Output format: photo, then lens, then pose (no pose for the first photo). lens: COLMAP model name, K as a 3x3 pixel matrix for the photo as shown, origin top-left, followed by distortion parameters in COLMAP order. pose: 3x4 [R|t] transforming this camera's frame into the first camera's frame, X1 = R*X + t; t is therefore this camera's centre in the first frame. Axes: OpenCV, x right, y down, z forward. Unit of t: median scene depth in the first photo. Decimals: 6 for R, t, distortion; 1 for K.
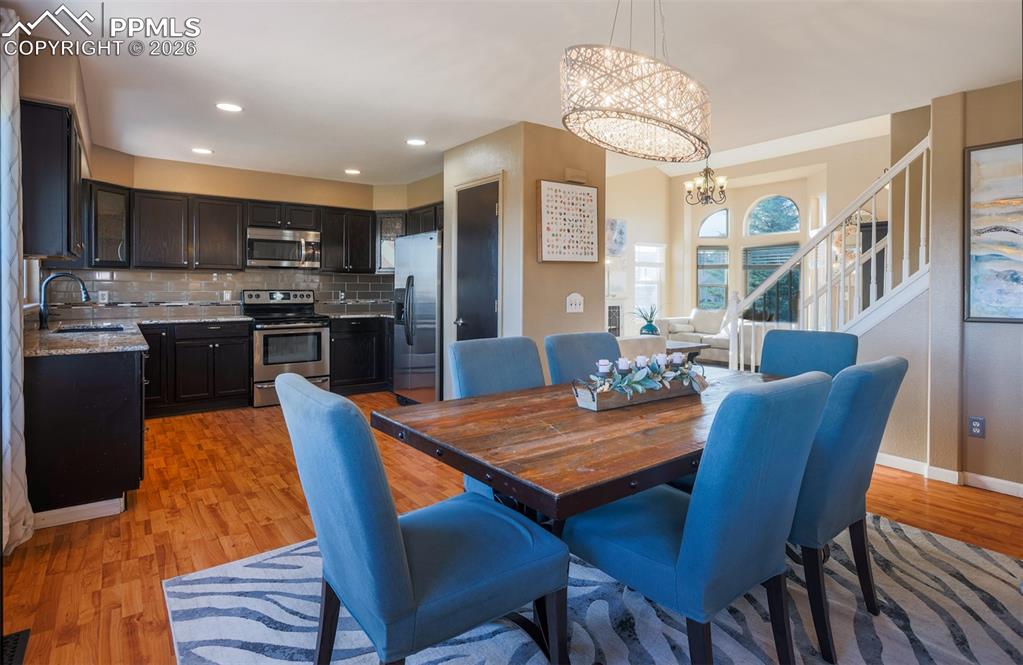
lens RADIAL K [[494.0, 0, 486.3], [0, 494.0, 296.9], [0, 0, 1]] dist [-0.001653, -0.001262]
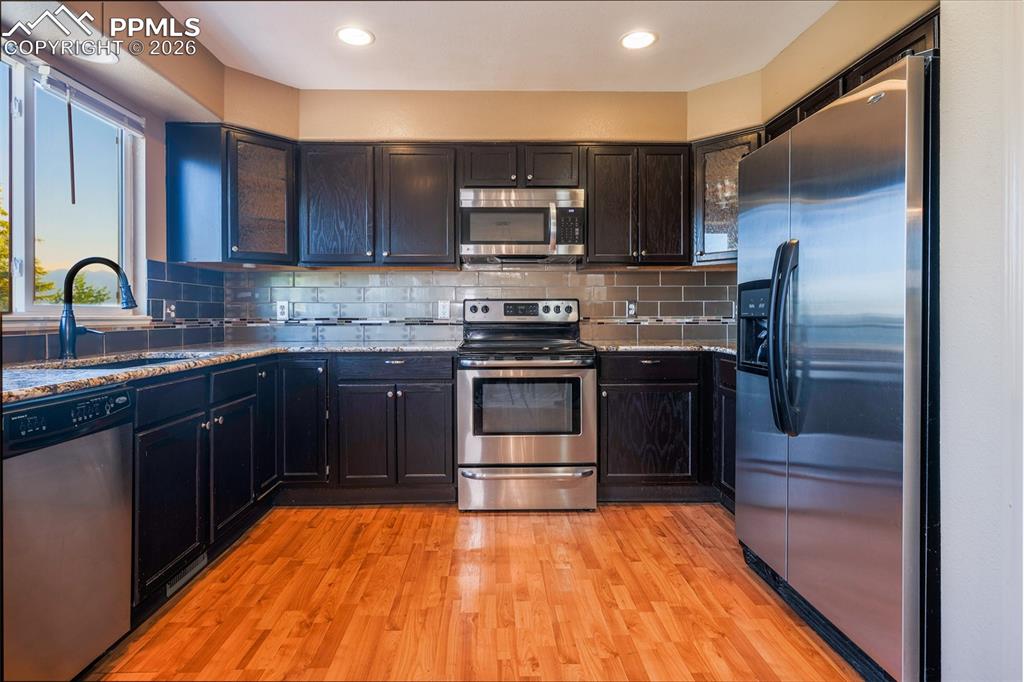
lens RADIAL K [[518.7, 0, 497.8], [0, 518.7, 315.7], [0, 0, 1]] dist [-0.001530, 0.001256]
pose [[0.831868, -0.004657, -0.554954, -0.110574], [-0.002661, 0.999920, -0.012379, 0.014921], [0.554967, 0.011774, 0.831789, 0.518322]]
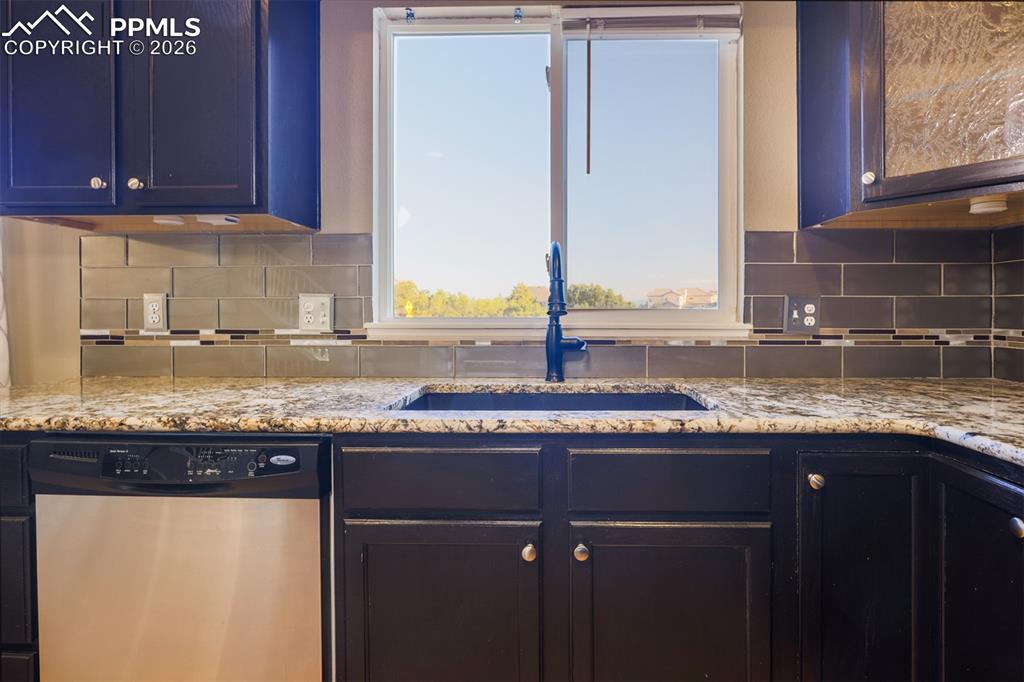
lens RADIAL K [[518.7, 0, 516.5], [0, 518.7, 314.5], [0, 0, 1]] dist [-0.001530, 0.001256]
pose [[-0.585935, 0.000808, -0.810357, -0.329638], [-0.014125, 0.999837, 0.011209, 0.003663], [0.810235, 0.018014, -0.585829, 0.802127]]
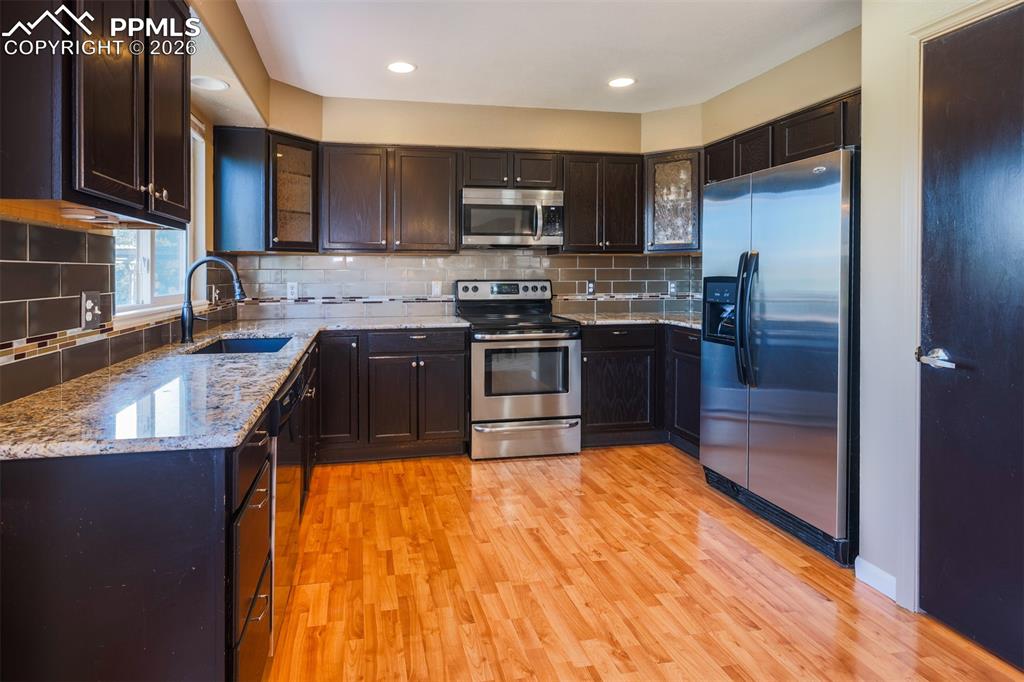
lens RADIAL K [[518.7, 0, 467.6], [0, 518.7, 283.4], [0, 0, 1]] dist [-0.001530, 0.001256]
pose [[0.908162, -0.000775, -0.418618, -0.178084], [-0.000561, 0.999995, -0.003069, -0.007269], [0.418618, 0.003022, 0.908157, 0.353805]]
